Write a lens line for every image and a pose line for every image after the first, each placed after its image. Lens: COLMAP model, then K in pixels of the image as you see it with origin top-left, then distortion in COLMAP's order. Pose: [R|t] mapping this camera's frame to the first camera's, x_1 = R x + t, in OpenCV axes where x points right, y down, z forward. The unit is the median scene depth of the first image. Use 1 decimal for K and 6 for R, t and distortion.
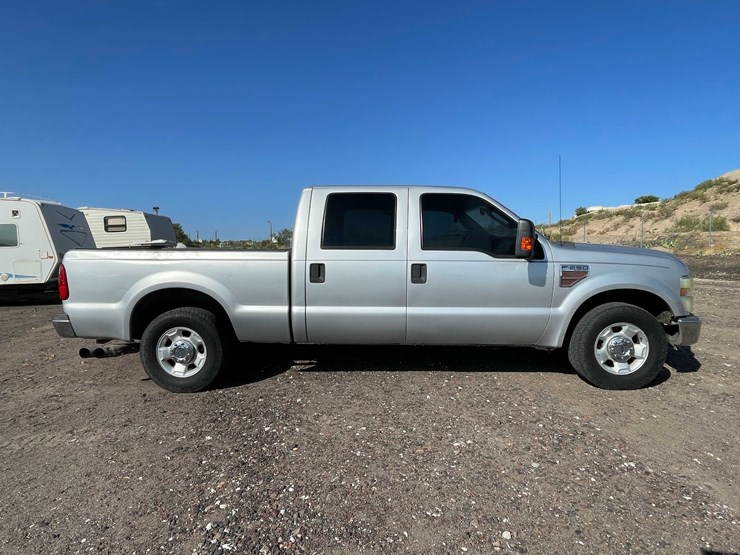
lens RADIAL K [[423.1, 0, 370.0], [0, 423.1, 277.5], [0, 0, 1]] dist [-0.001390, 0.001614]
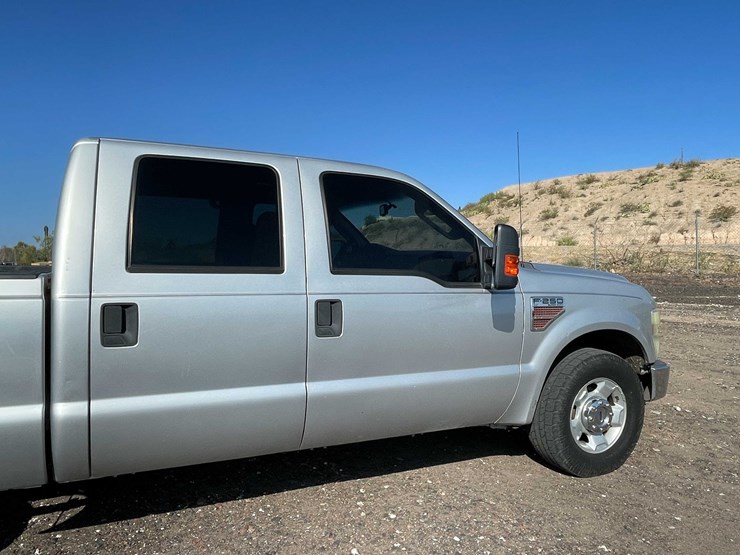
lens RADIAL K [[542.1, 0, 369.7], [0, 542.1, 272.0], [0, 0, 1]] dist [-0.002054, -0.001738]
pose [[0.894688, 0.002104, 0.446686, -0.139137], [0.018506, 0.998956, -0.041771, -0.036569], [-0.446307, 0.045638, 0.893715, 0.345574]]
